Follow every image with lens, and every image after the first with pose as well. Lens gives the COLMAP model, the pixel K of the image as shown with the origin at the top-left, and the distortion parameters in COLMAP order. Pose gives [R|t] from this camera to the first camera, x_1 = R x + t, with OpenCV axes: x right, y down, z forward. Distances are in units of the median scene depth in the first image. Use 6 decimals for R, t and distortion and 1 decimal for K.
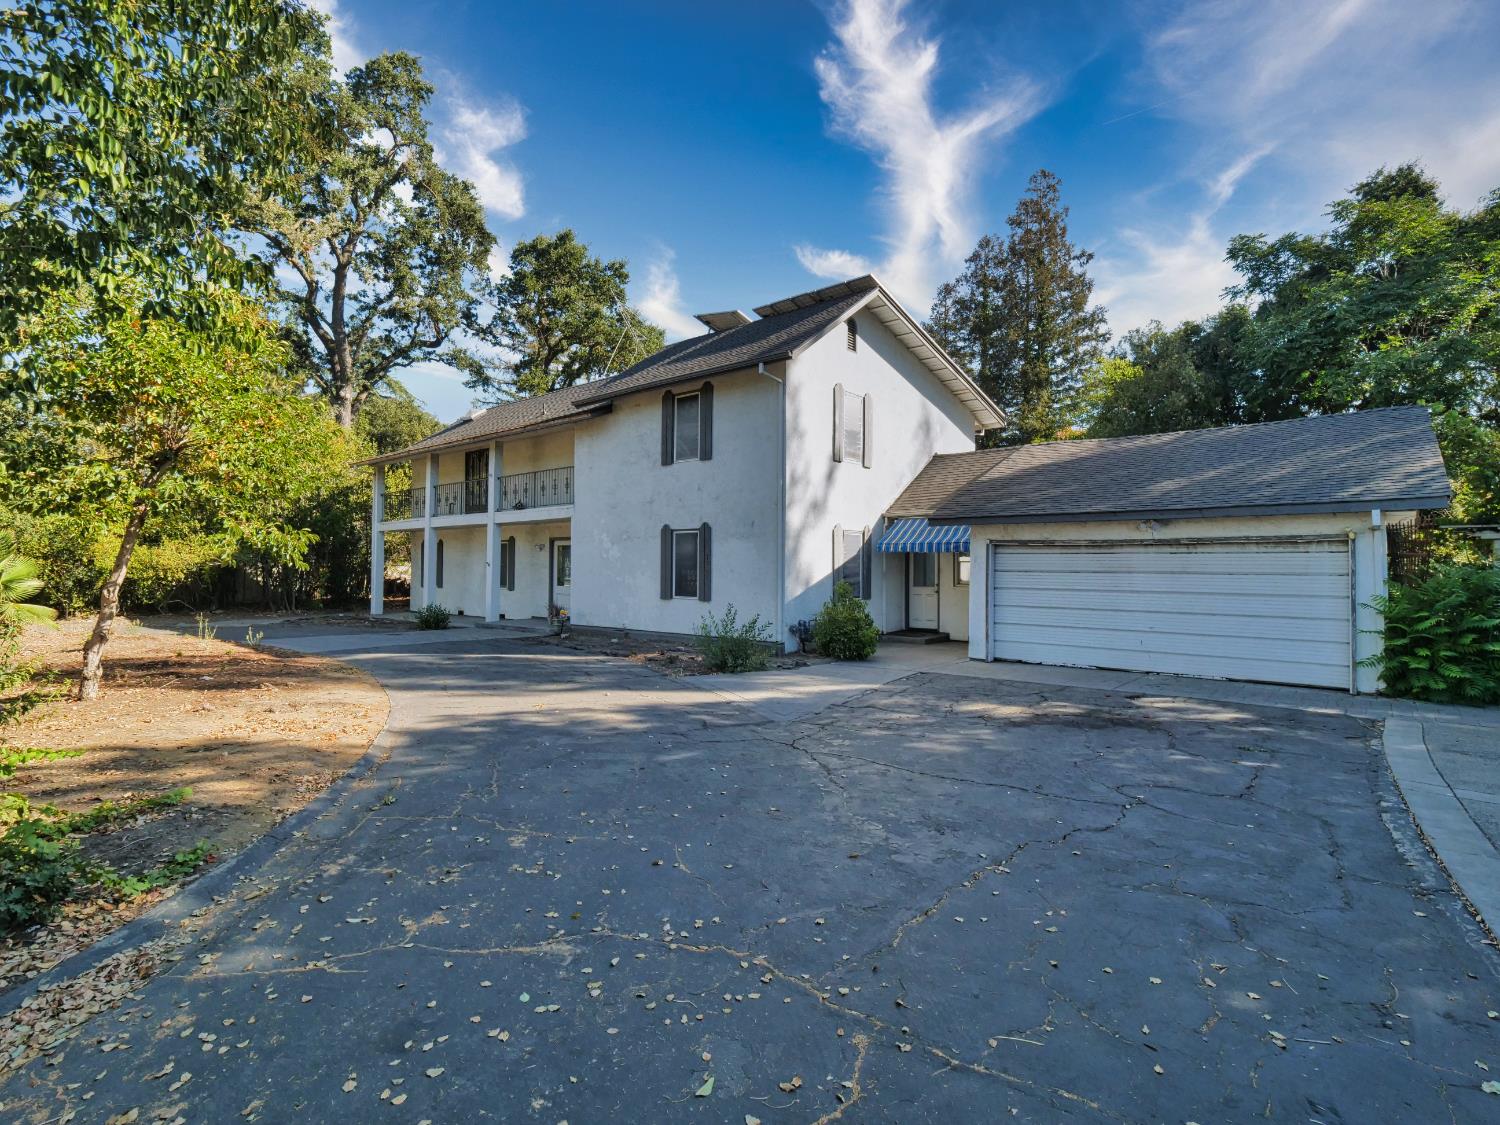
lens RADIAL K [[745.3, 0, 727.7], [0, 745.3, 562.2], [0, 0, 1]] dist [-0.000962, -0.001699]
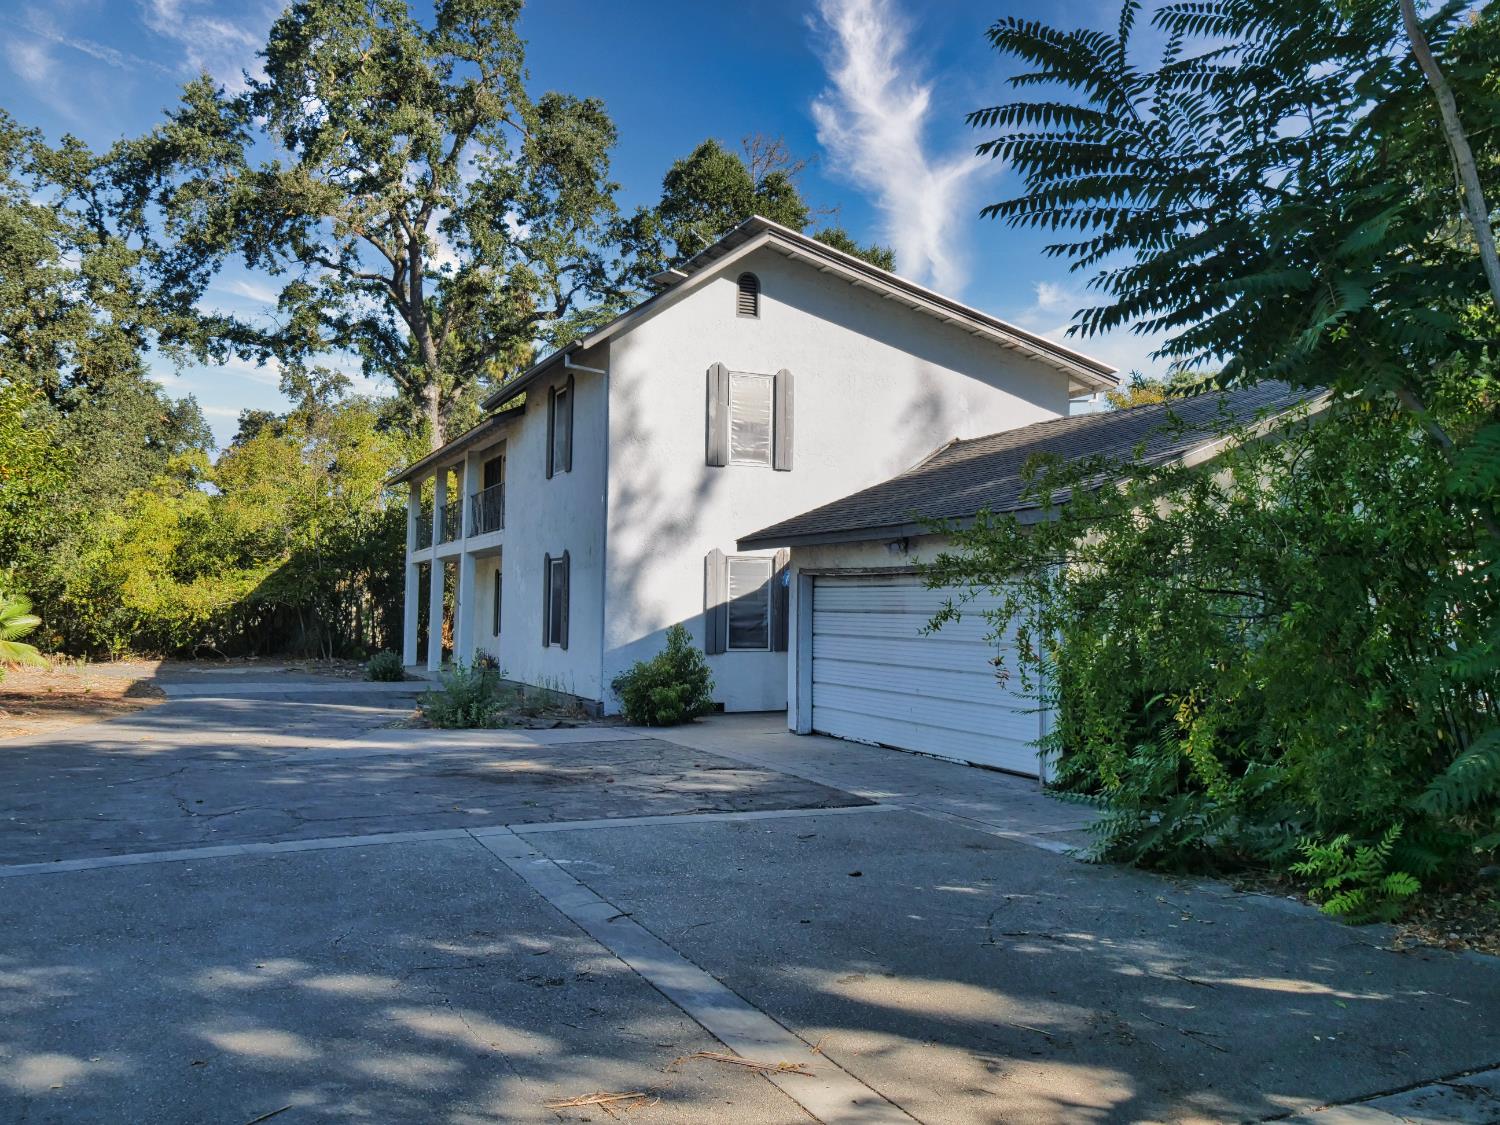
lens RADIAL K [[1234.9, 0, 751.2], [0, 1234.9, 564.3], [0, 0, 1]] dist [0.013175, -0.004028]
pose [[0.901533, -0.014424, -0.432470, 0.701217], [0.003520, 0.999656, -0.026004, -0.002631], [0.432696, 0.021921, 0.901273, -0.112340]]
